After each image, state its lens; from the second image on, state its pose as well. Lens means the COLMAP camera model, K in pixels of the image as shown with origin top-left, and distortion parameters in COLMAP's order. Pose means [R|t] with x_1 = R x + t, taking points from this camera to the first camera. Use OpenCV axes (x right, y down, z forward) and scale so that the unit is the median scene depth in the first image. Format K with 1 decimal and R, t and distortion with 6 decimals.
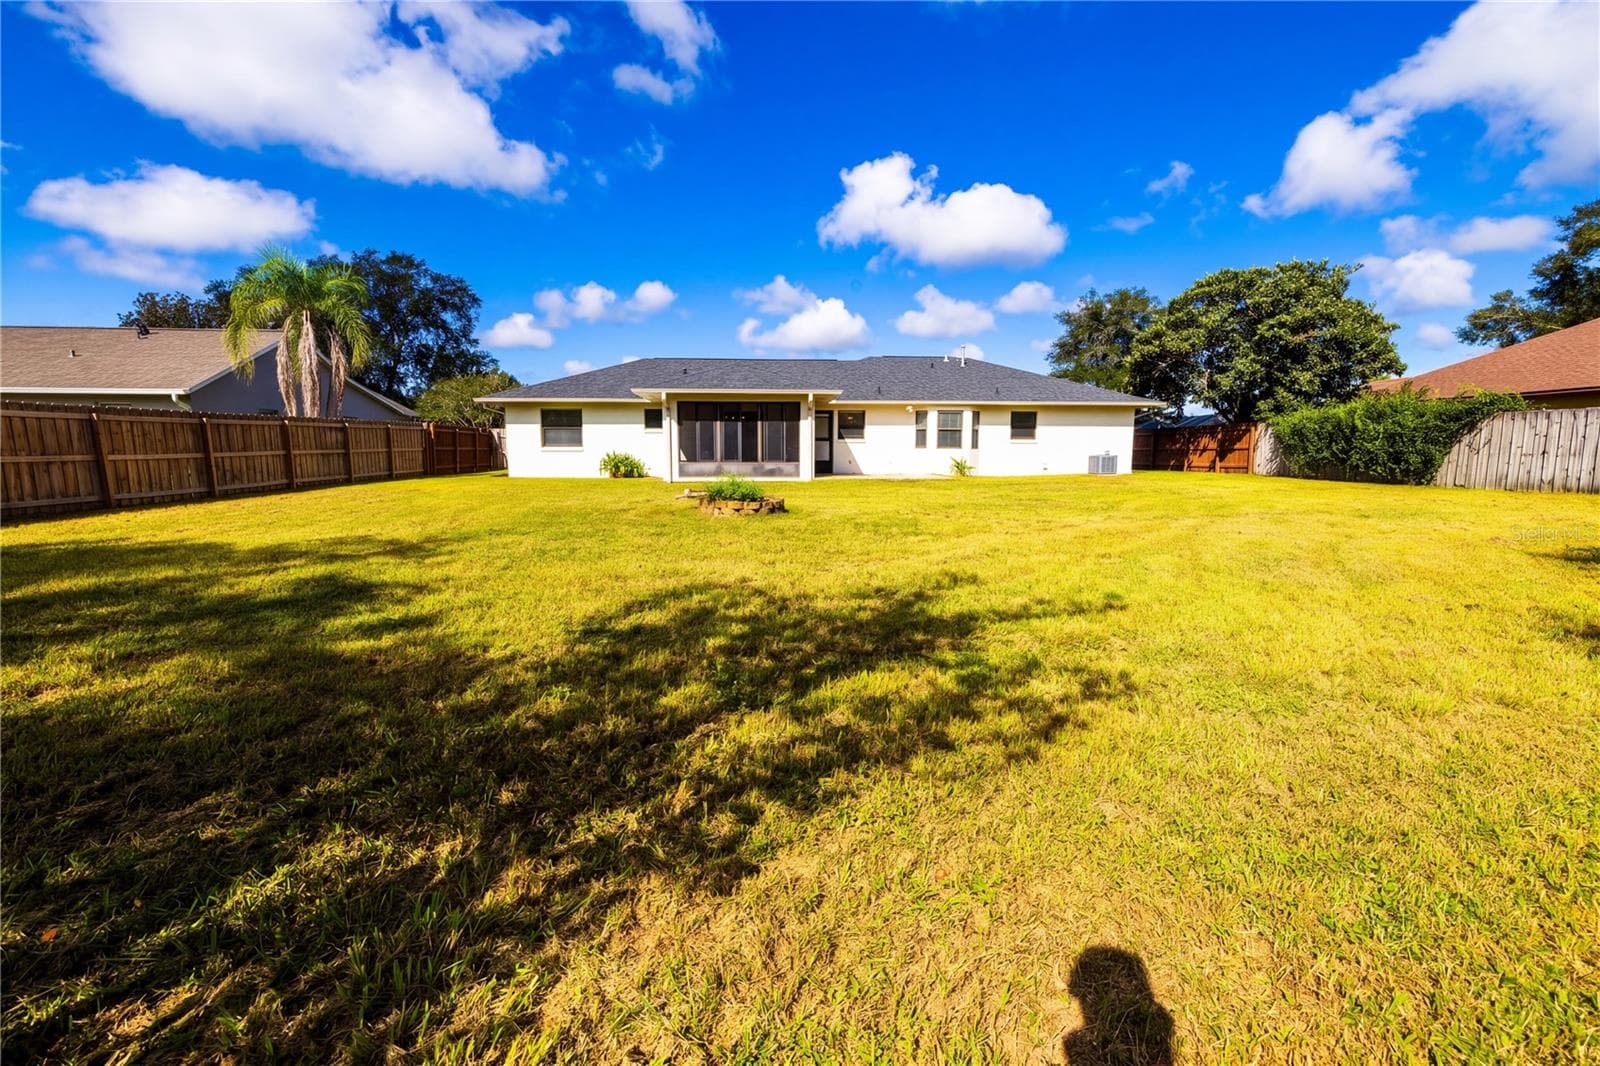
lens RADIAL K [[664.5, 0, 835.0], [0, 664.5, 535.7], [0, 0, 1]] dist [-0.000373, -0.000093]
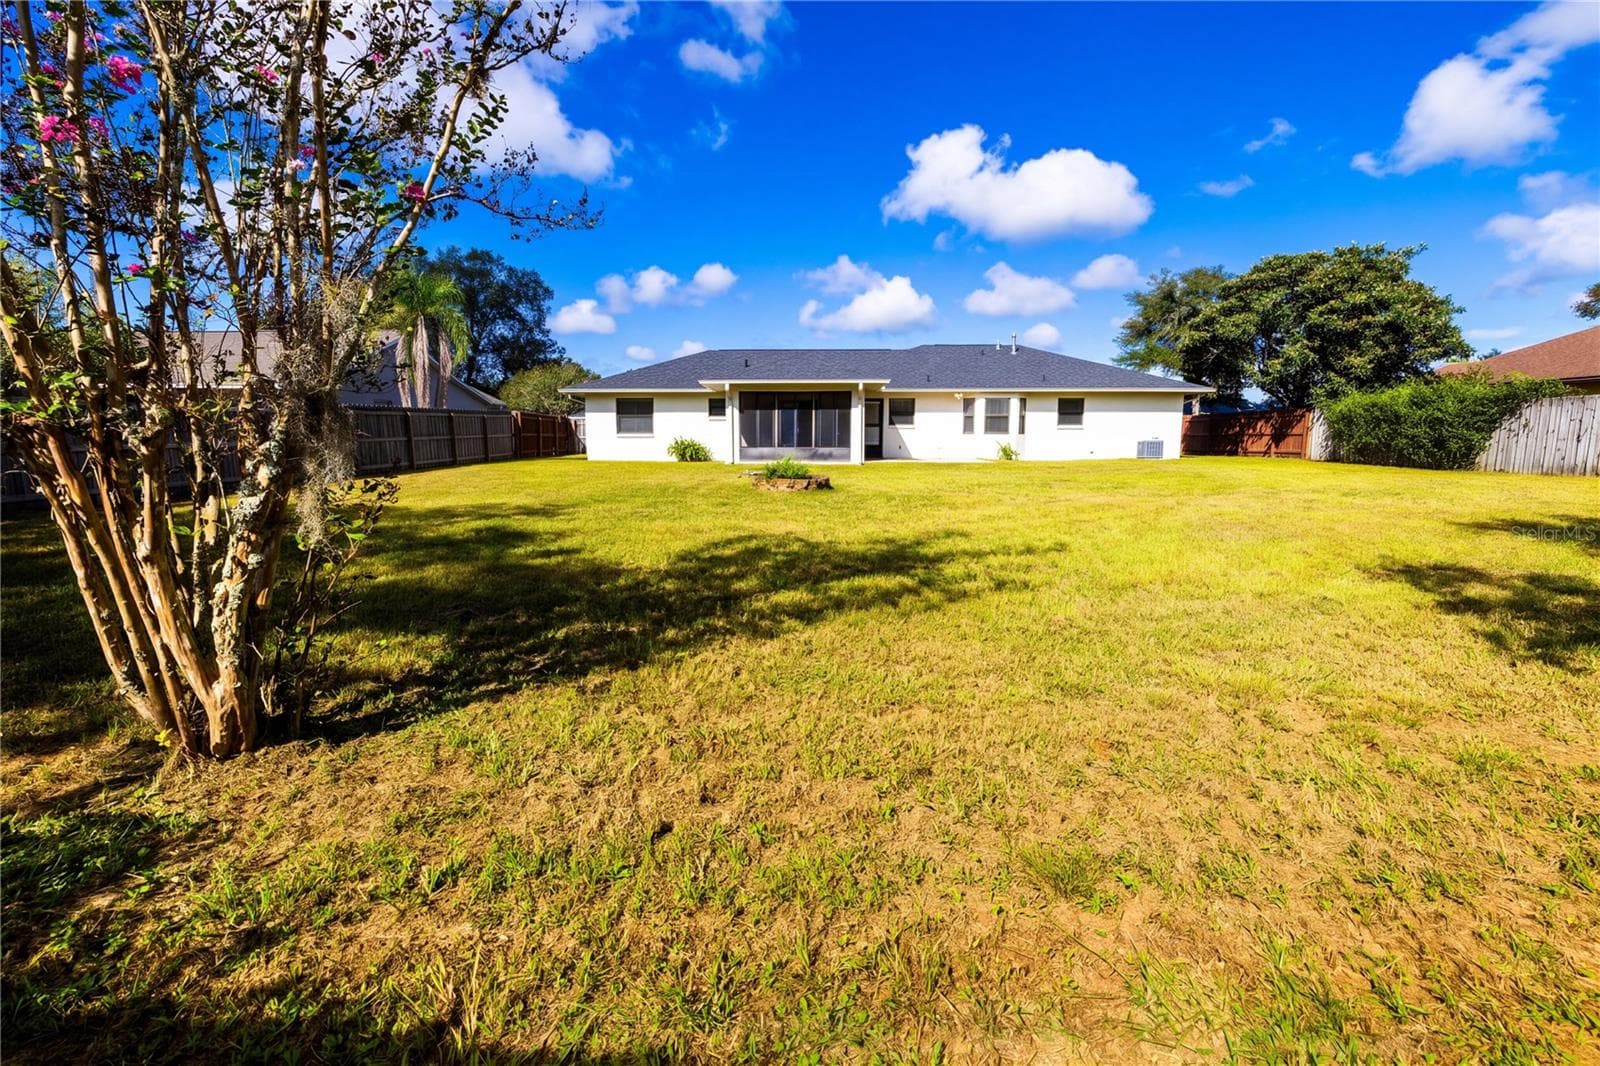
lens RADIAL K [[692.9, 0, 833.8], [0, 692.9, 529.0], [0, 0, 1]] dist [0.000990, 0.000514]
pose [[0.995656, 0.011732, -0.092364, 0.021456], [-0.011255, 0.999921, 0.005678, 0.013461], [0.092423, -0.004613, 0.995709, -0.101741]]
